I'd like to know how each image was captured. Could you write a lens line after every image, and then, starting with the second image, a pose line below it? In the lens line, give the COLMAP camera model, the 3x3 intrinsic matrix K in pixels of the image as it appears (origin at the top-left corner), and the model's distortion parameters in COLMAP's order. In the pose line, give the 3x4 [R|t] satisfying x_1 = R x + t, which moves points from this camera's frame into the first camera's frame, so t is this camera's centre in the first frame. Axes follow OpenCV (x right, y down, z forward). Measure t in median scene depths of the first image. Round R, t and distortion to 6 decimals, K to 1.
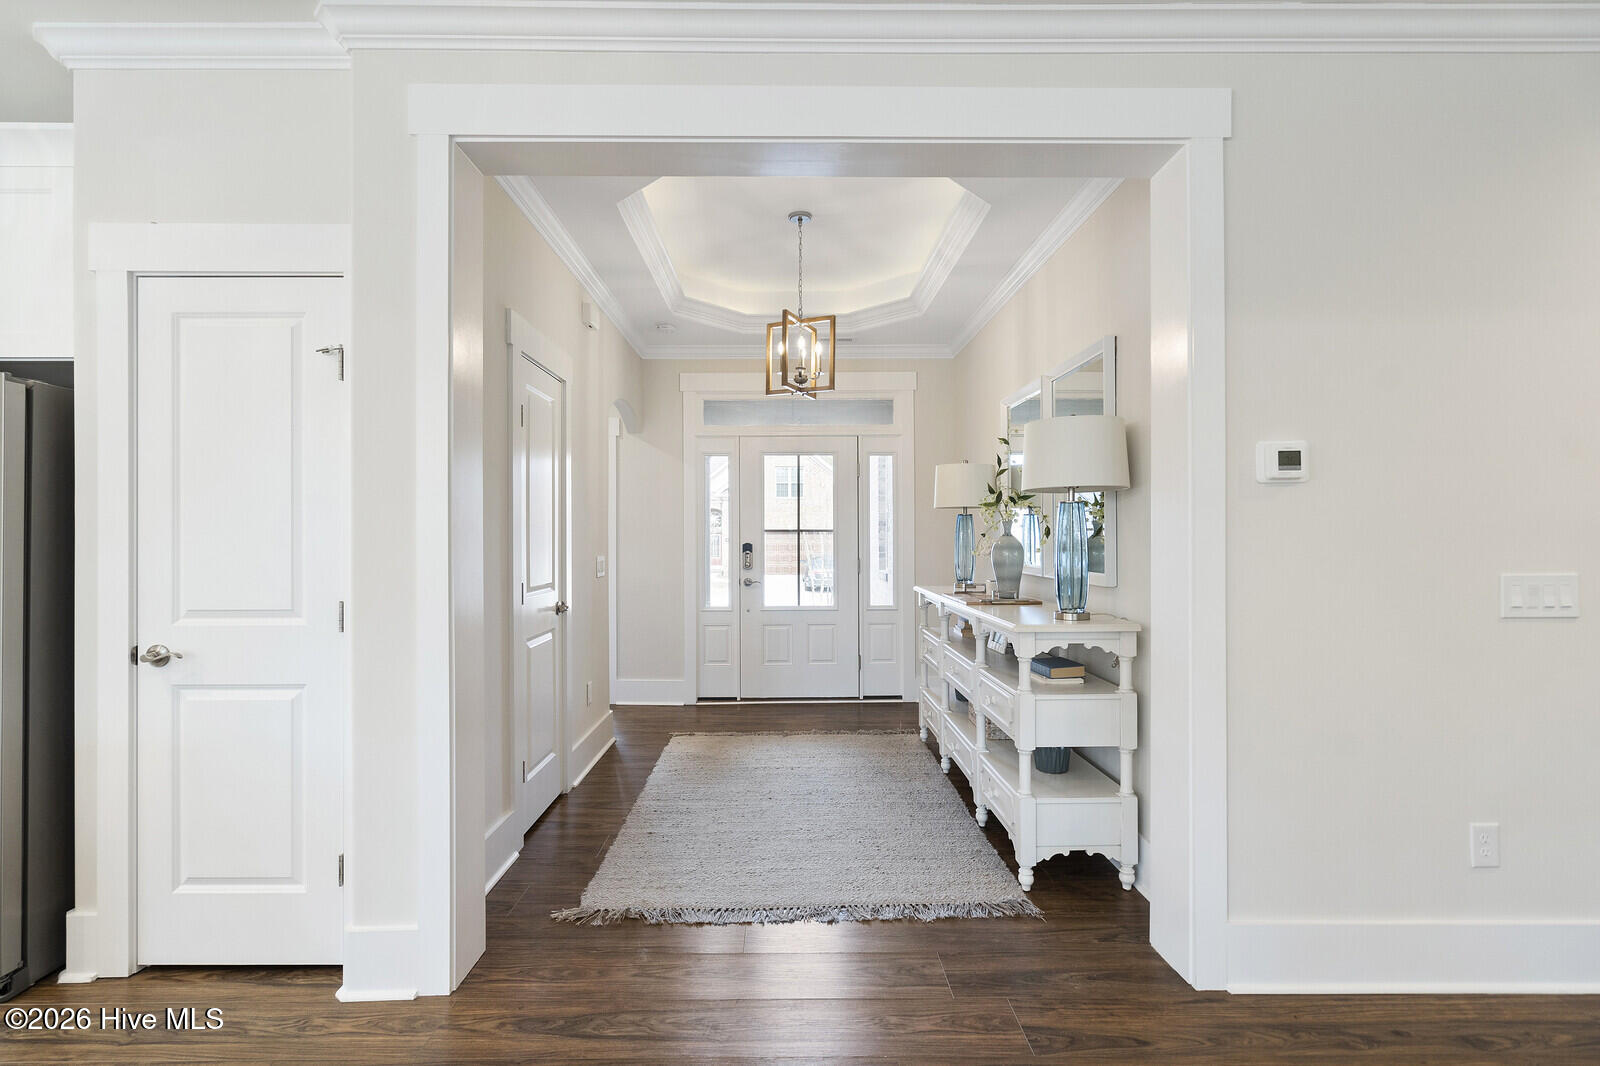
lens RADIAL K [[690.4, 0, 793.9], [0, 690.4, 533.7], [0, 0, 1]] dist [-0.000669, 0.000155]
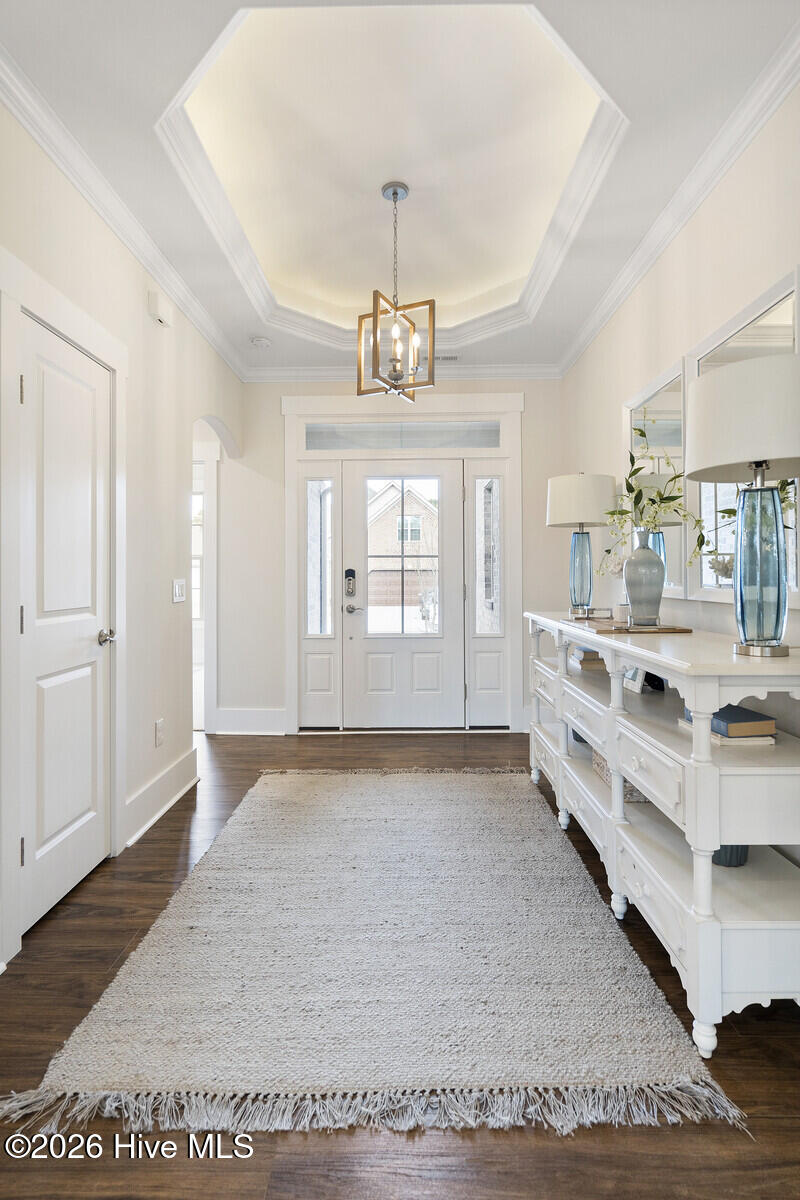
lens RADIAL K [[554.9, 0, 405.3], [0, 554.9, 578.9], [0, 0, 1]] dist [0.002351, 0.000130]
pose [[0.999808, -0.002653, -0.019390, 0.038537], [0.002829, 0.999955, 0.009054, 0.030686], [0.019365, -0.009108, 0.999771, 0.323312]]
